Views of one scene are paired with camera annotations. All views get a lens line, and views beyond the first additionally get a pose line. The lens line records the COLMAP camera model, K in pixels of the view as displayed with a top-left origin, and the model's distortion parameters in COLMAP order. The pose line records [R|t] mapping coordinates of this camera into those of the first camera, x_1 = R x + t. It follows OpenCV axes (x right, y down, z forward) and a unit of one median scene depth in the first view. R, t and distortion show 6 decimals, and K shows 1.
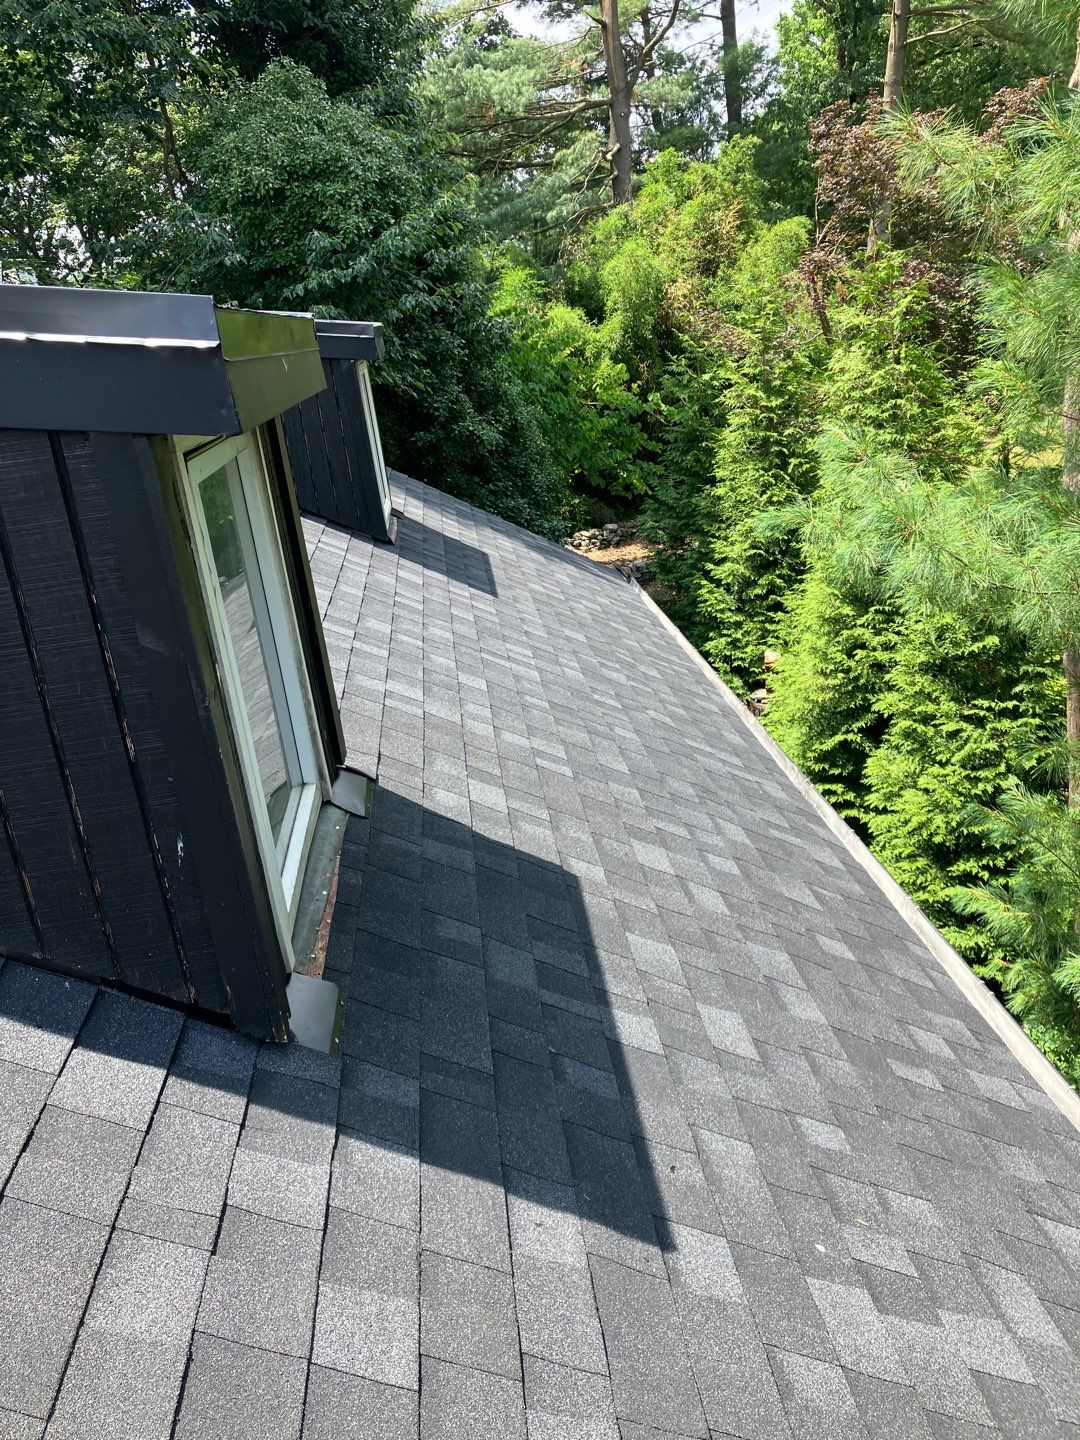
lens RADIAL K [[1200.4, 0, 508.4], [0, 1200.4, 720.5], [0, 0, 1]] dist [0.033426, -0.047550]
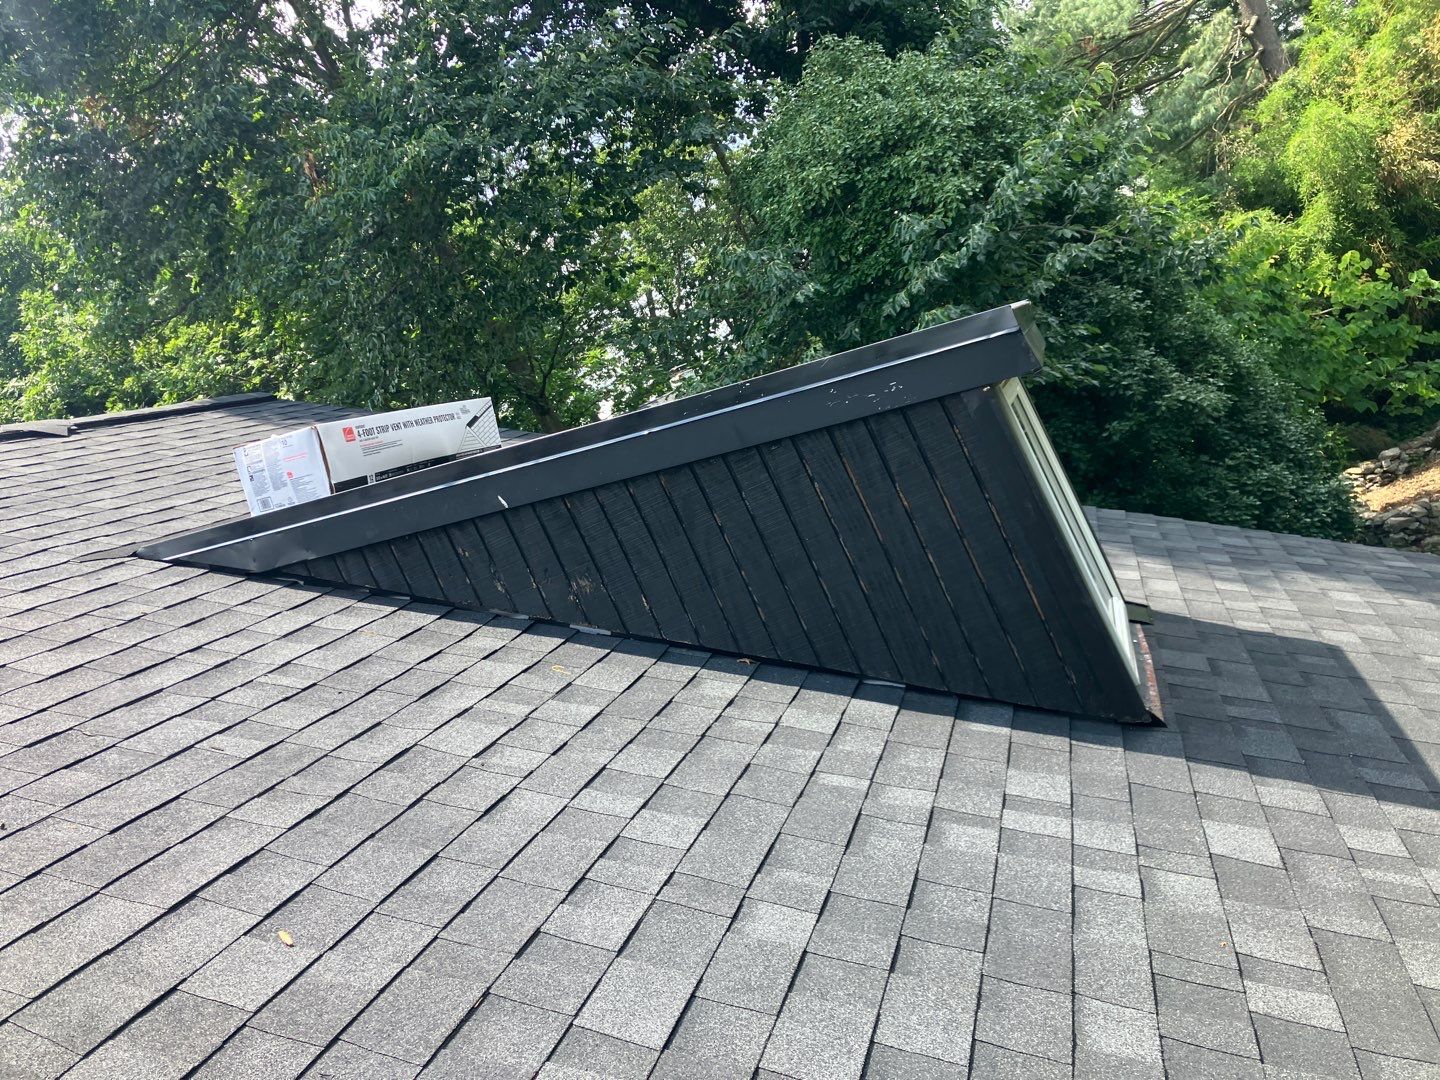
lens RADIAL K [[1200.4, 0, 720.0], [0, 1200.4, 540.0], [0, 0, 1]] dist [0.033426, -0.047550]
pose [[0.888499, -0.256552, -0.380461, -0.023577], [0.195362, 0.961701, -0.192260, -0.071639], [0.415214, 0.096496, 0.904591, 0.223122]]
